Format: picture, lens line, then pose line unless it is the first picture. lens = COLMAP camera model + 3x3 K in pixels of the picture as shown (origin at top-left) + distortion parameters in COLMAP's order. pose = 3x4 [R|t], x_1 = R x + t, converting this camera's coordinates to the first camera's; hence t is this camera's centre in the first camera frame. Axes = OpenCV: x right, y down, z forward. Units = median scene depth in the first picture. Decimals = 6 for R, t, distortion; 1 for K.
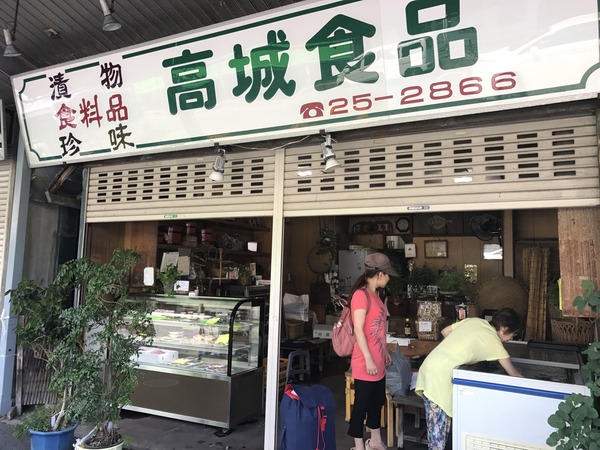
lens RADIAL K [[494.4, 0, 299.8], [0, 494.4, 224.7], [0, 0, 1]] dist [0.050160, -0.047172]
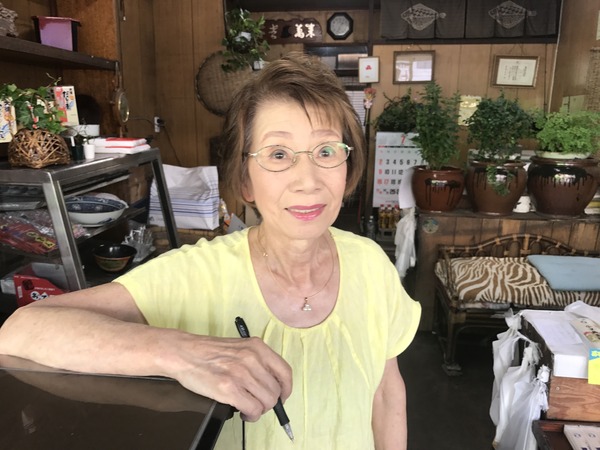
lens RADIAL K [[494.4, 0, 300.2], [0, 494.4, 224.7], [0, 0, 1]] dist [0.050160, -0.047172]
pose [[0.944497, -0.085275, 0.317259, -0.050544], [-0.019671, 0.949310, 0.313724, 0.048530], [-0.327930, -0.302552, 0.894944, 0.526805]]
